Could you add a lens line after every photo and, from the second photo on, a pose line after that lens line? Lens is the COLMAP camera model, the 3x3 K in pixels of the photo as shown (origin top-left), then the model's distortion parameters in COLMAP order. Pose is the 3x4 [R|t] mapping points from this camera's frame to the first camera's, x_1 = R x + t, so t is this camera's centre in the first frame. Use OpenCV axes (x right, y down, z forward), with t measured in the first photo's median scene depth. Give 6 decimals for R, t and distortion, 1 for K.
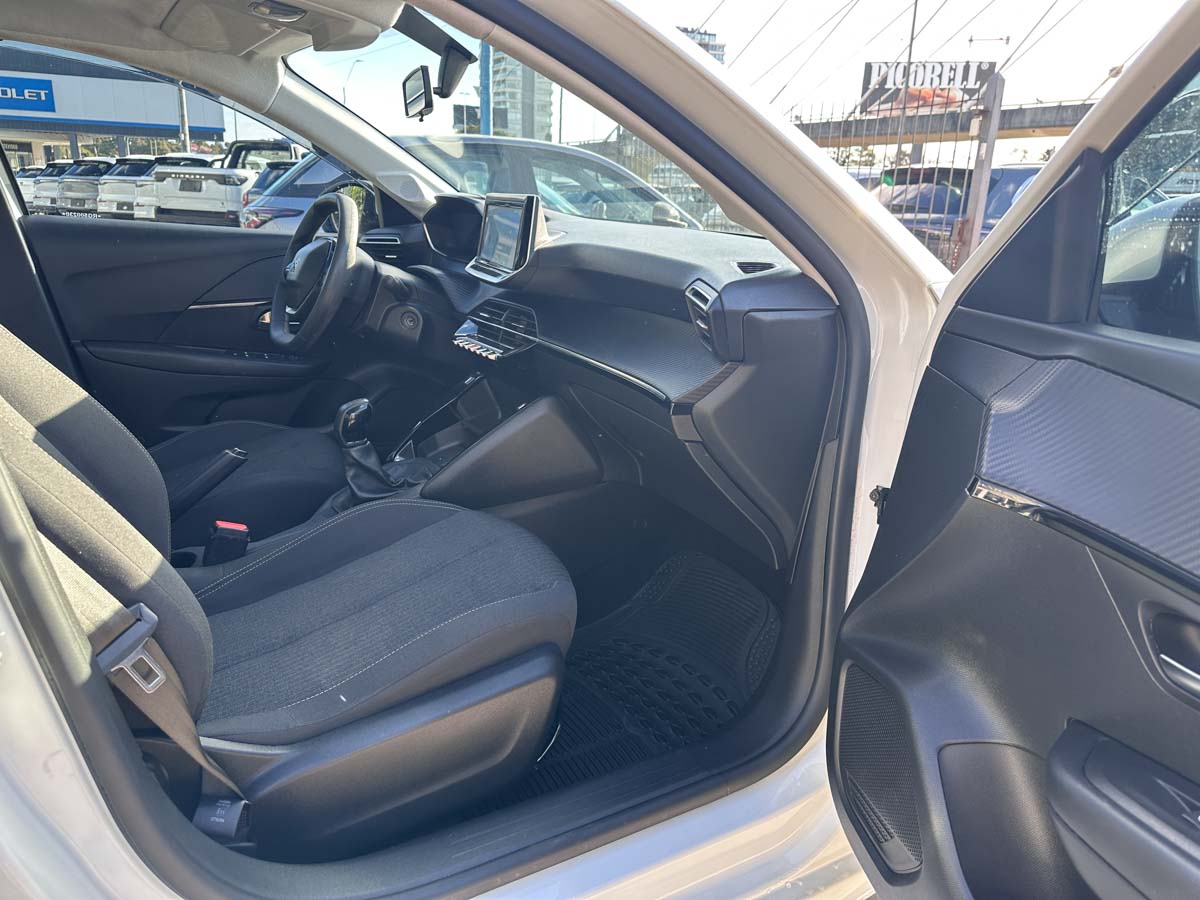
lens RADIAL K [[837.9, 0, 600.0], [0, 837.9, 450.0], [0, 0, 1]] dist [0.060368, -0.065348]
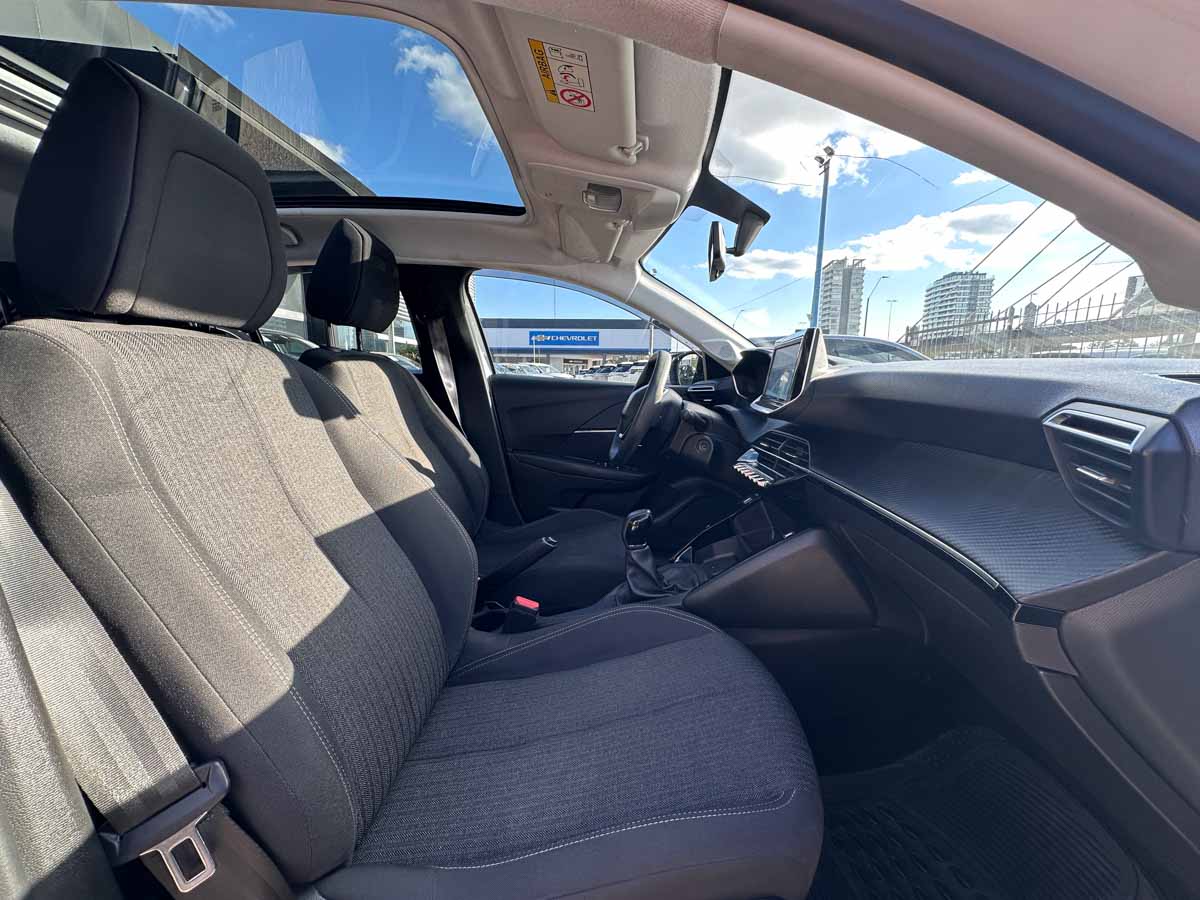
lens RADIAL K [[476.4, 0, 602.4], [0, 476.4, 450.5], [0, 0, 1]] dist [0.000722, -0.000250]
pose [[0.858460, 0.056667, -0.509740, 0.000868], [-0.130656, 0.985249, -0.110511, -0.056635], [0.495959, 0.161469, 0.853201, 0.363404]]
